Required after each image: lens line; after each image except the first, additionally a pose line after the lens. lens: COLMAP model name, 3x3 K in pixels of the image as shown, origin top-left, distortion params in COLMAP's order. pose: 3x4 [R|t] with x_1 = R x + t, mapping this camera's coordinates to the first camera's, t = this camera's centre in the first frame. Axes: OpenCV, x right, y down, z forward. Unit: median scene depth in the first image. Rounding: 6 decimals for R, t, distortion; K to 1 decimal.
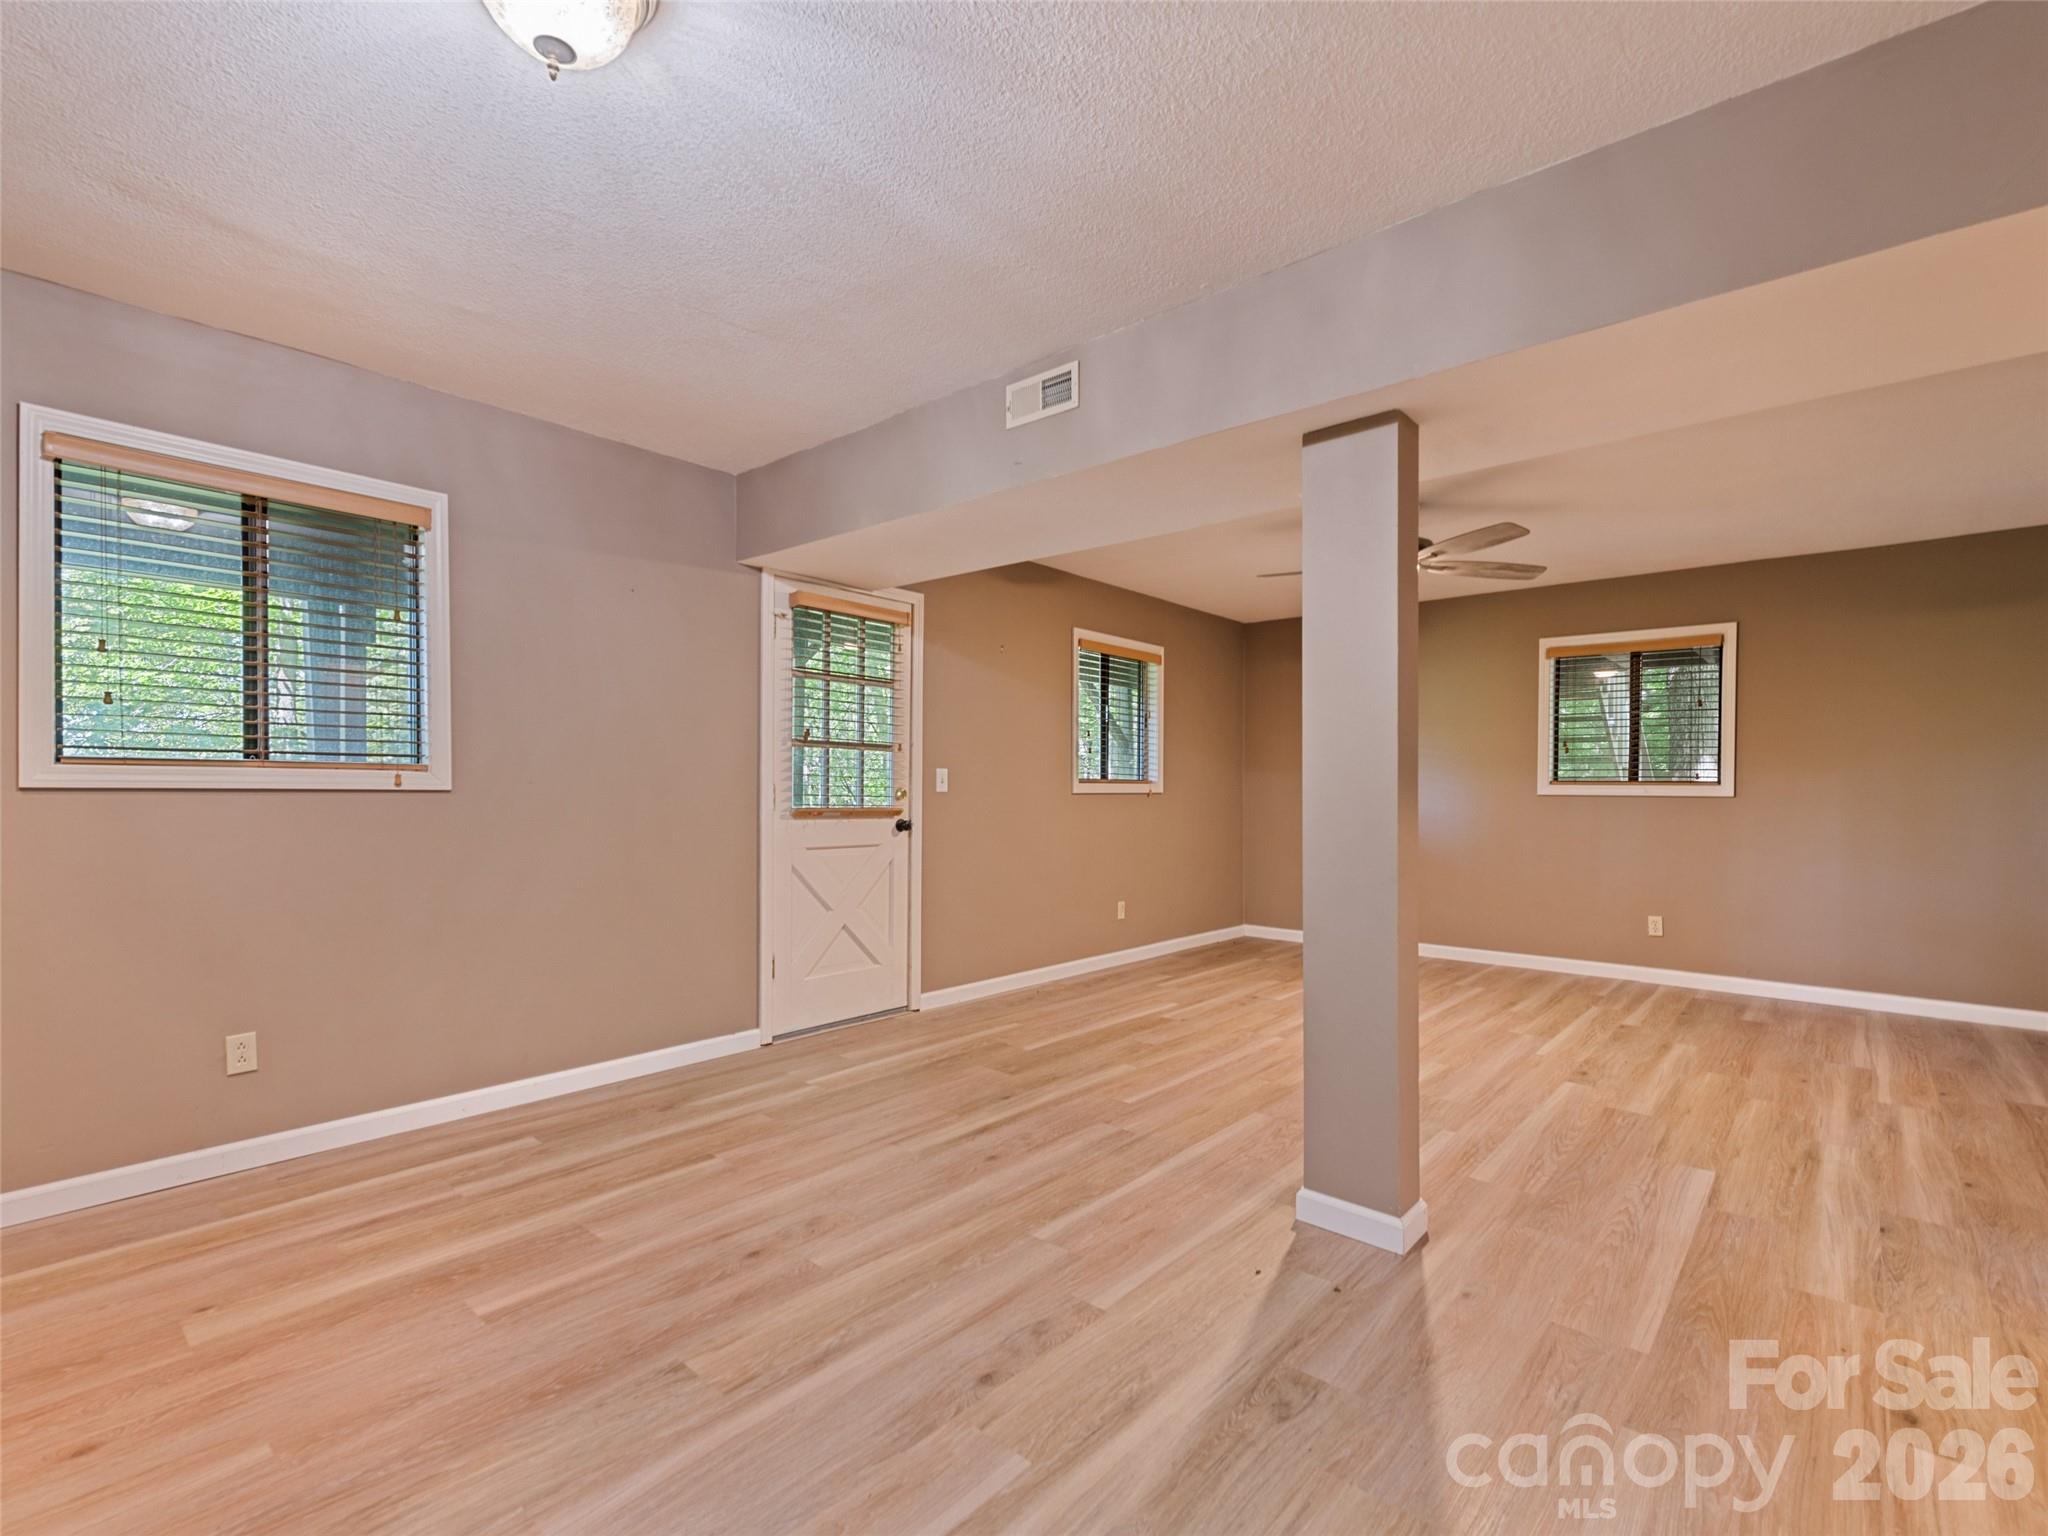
lens RADIAL K [[944.2, 0, 1031.8], [0, 944.2, 782.3], [0, 0, 1]] dist [0.010658, -0.001664]
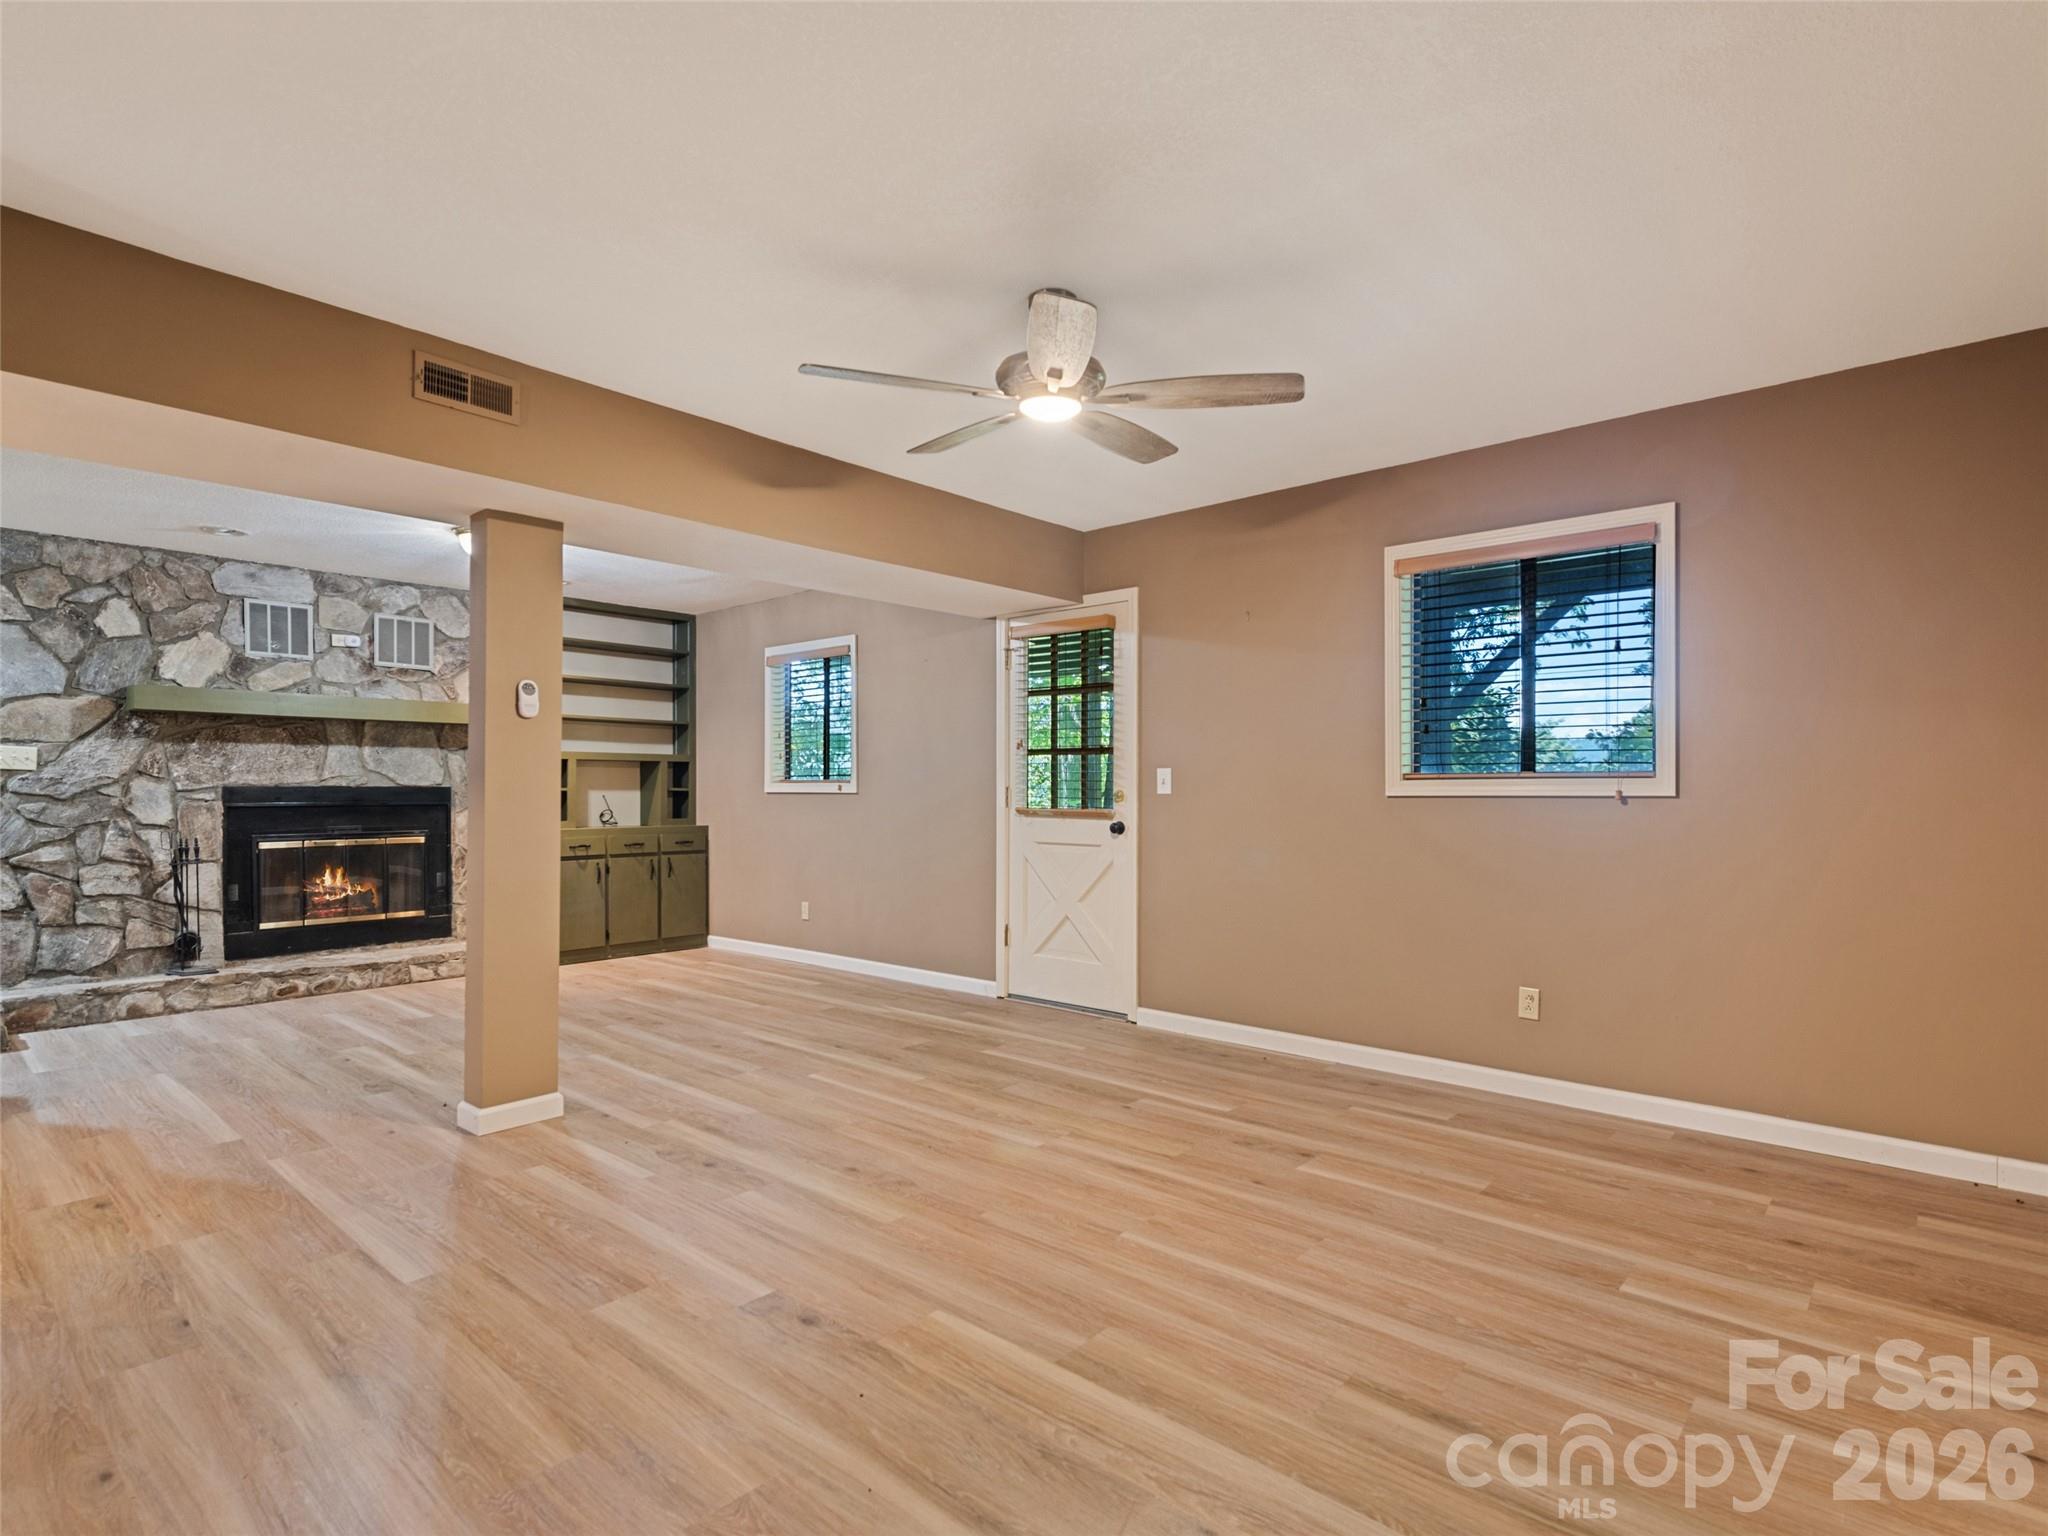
lens RADIAL K [[1038.8, 0, 1023.5], [0, 1038.8, 785.2], [0, 0, 1]] dist [0.015016, -0.001904]
pose [[-0.016473, -0.010801, -0.999806, 1.228414], [0.006199, 0.999921, -0.010904, 0.015787], [0.999845, -0.006377, -0.016404, 1.193193]]
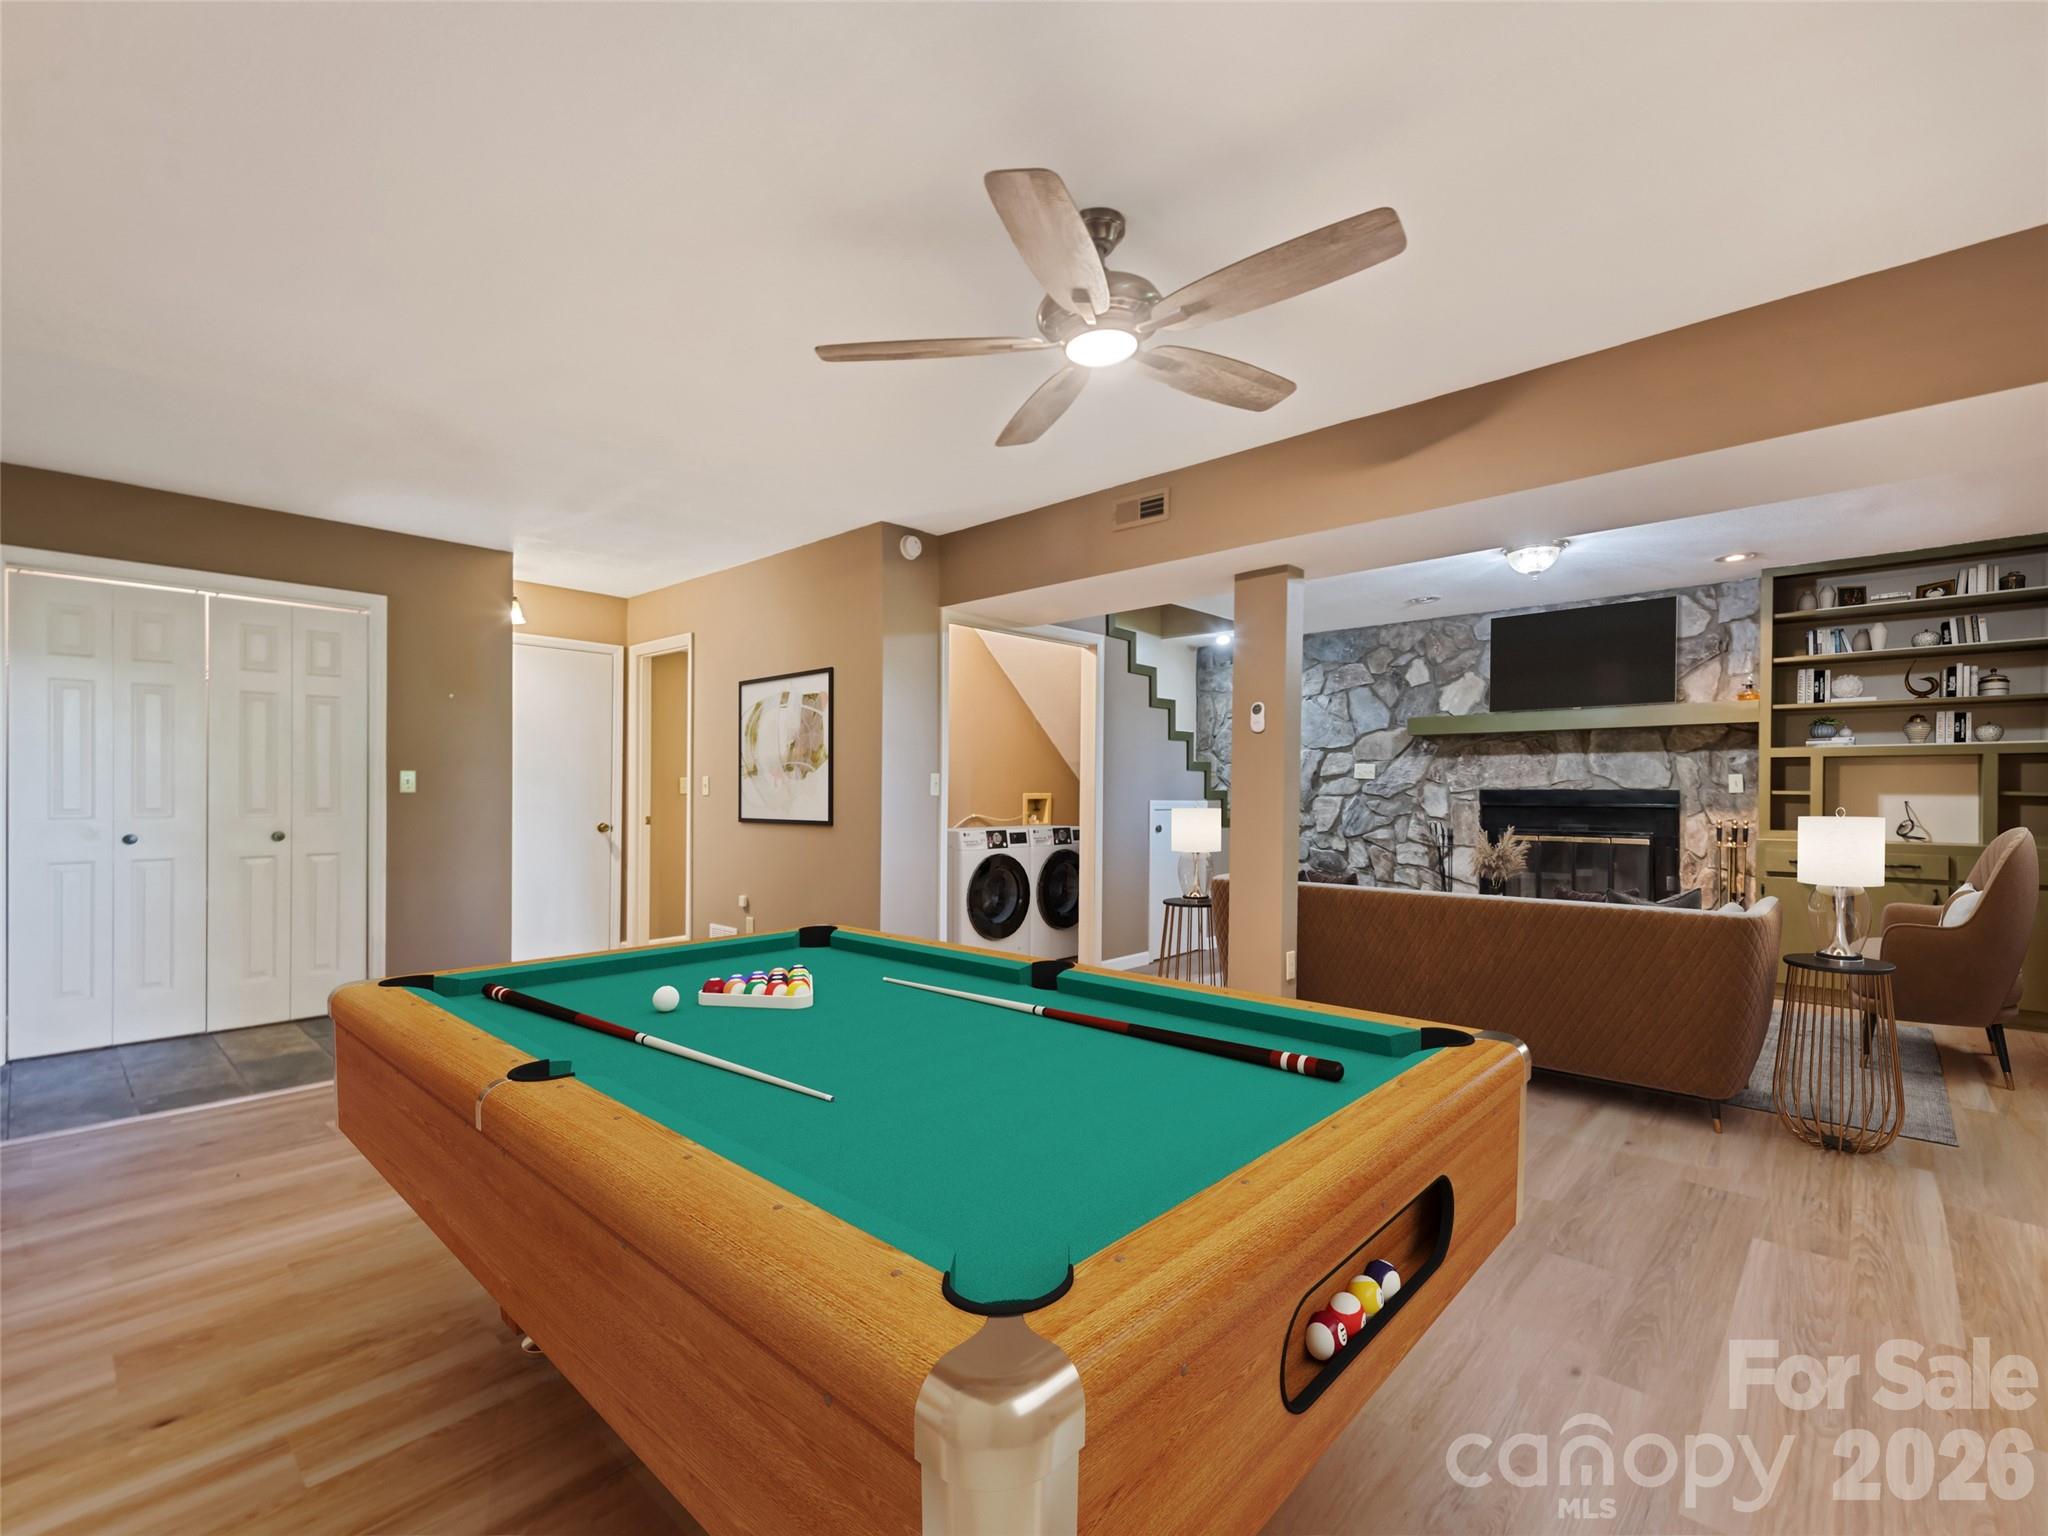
lens RADIAL K [[911.7, 0, 1015.0], [0, 911.7, 776.4], [0, 0, 1]] dist [0.006866, -0.001881]
pose [[-0.999137, -0.009840, 0.040350, 0.488049], [-0.010698, 0.999720, -0.021092, 0.014391], [-0.040131, -0.021506, -0.998963, 1.785990]]
